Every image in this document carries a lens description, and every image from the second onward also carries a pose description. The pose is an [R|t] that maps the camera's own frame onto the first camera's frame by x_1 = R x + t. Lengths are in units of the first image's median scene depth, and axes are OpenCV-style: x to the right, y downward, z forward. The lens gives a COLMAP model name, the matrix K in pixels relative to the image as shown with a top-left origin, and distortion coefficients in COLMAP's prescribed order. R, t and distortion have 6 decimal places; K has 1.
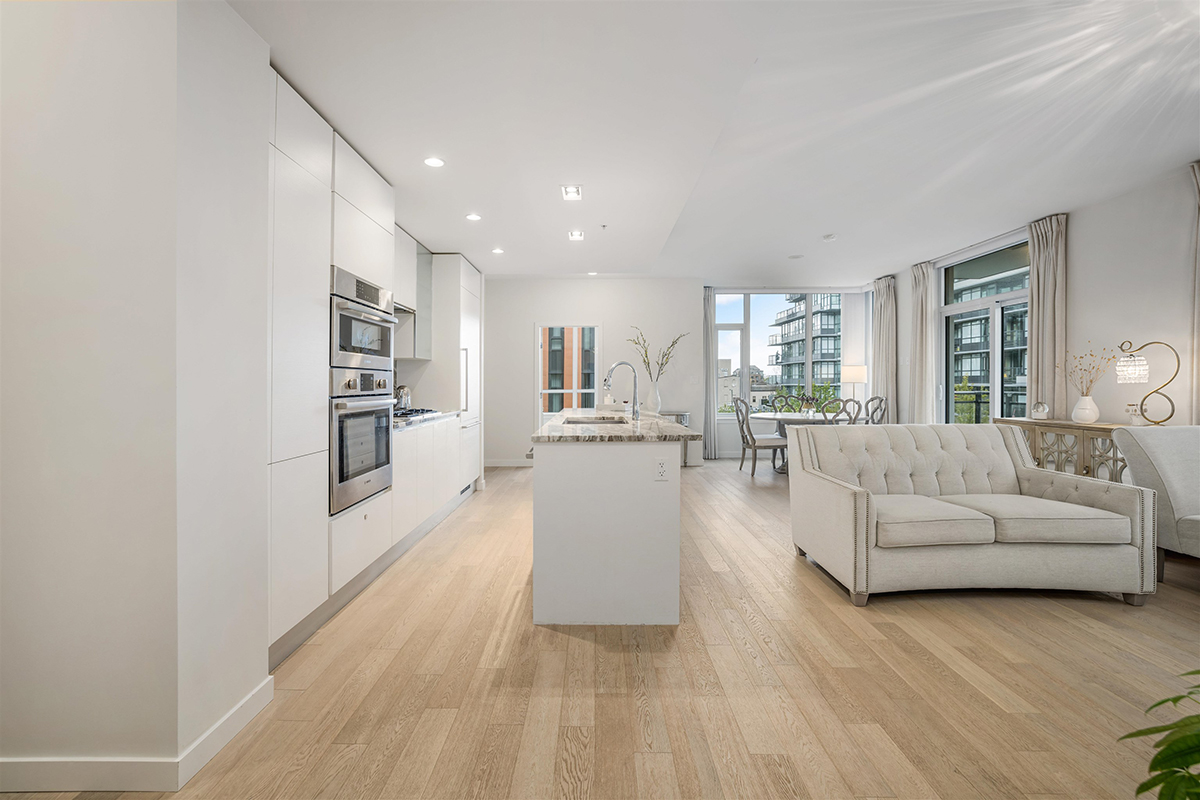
lens RADIAL K [[527.6, 0, 599.7], [0, 527.6, 388.0], [0, 0, 1]] dist [-0.009772, 0.011171]
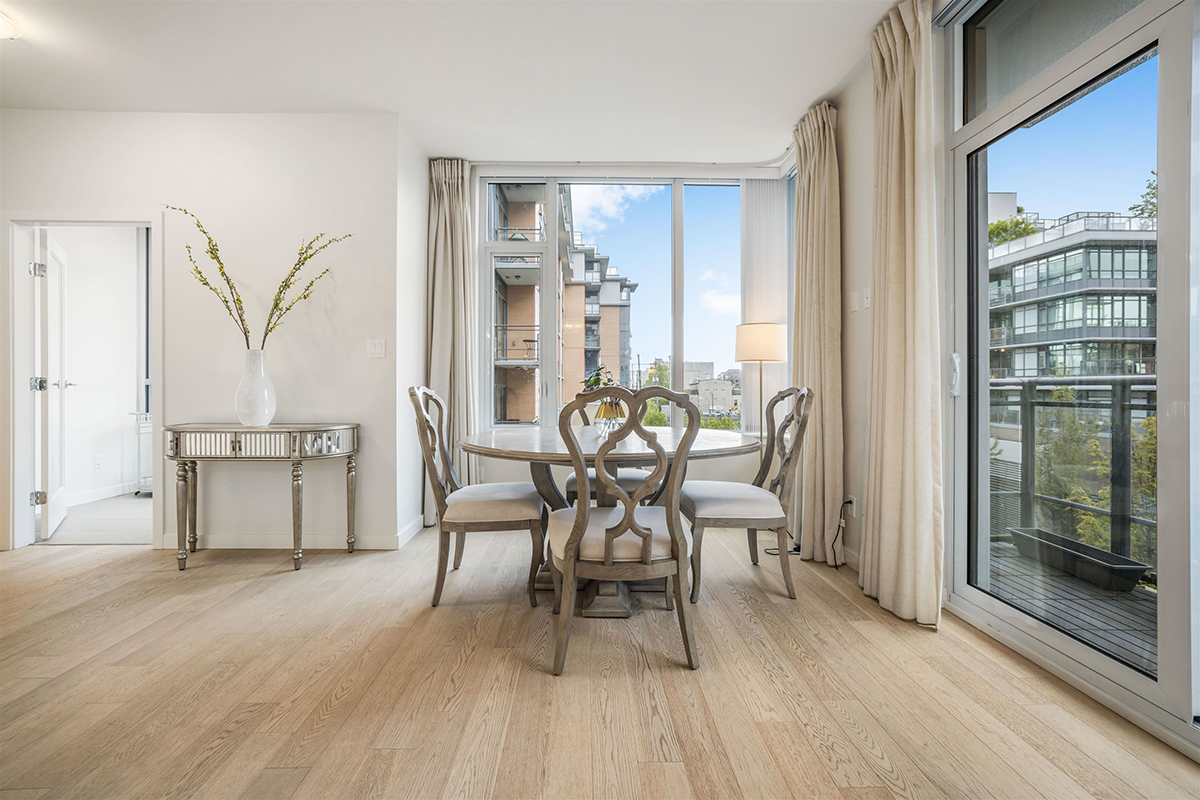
lens RADIAL K [[516.3, 0, 596.8], [0, 516.3, 388.4], [0, 0, 1]] dist [-0.013821, -0.000016]
pose [[0.999977, 0.003818, 0.005689, 0.884963], [-0.003784, 0.999974, -0.006097, 0.045810], [-0.005712, 0.006075, 0.999965, 1.433889]]
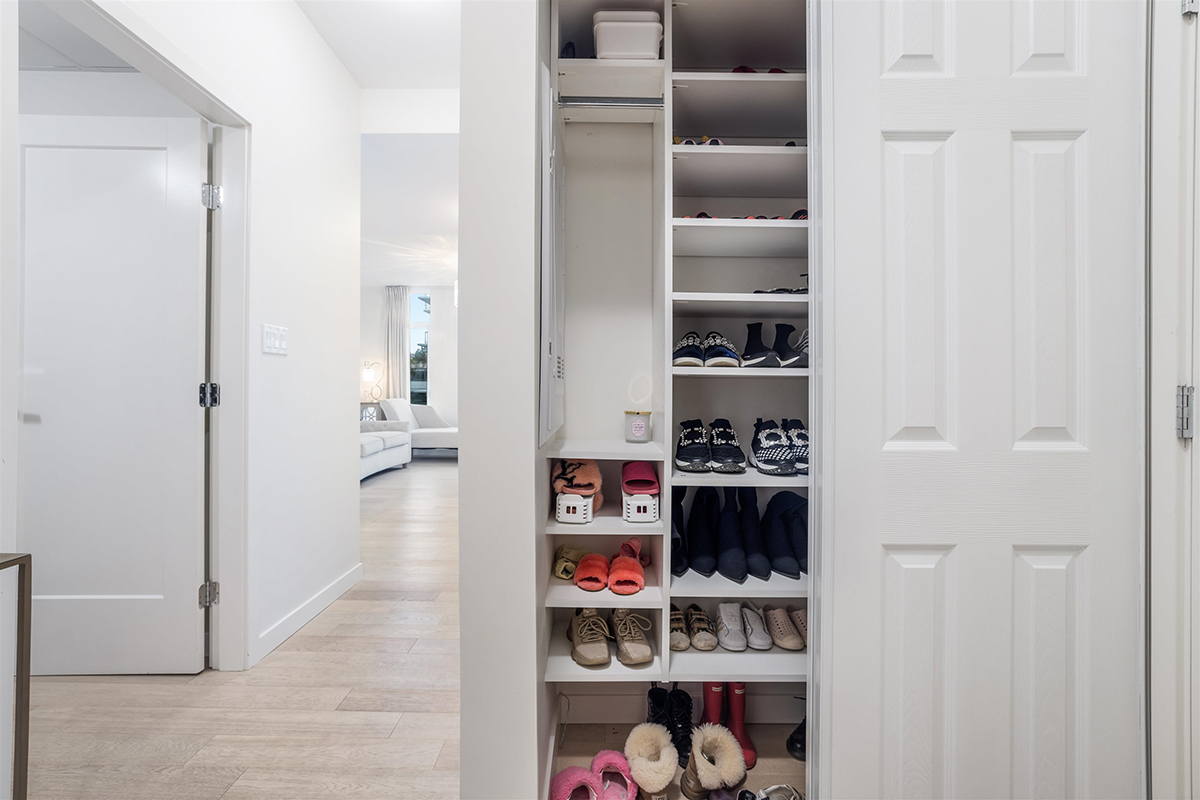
lens RADIAL K [[527.6, 0, 599.7], [0, 527.6, 388.0], [0, 0, 1]] dist [-0.009772, 0.011171]
pose [[0.018146, 0.005107, 0.999822, -1.328116], [0.004659, 0.999976, -0.005192, 0.043674], [-0.999824, 0.004753, 0.018122, 0.035007]]
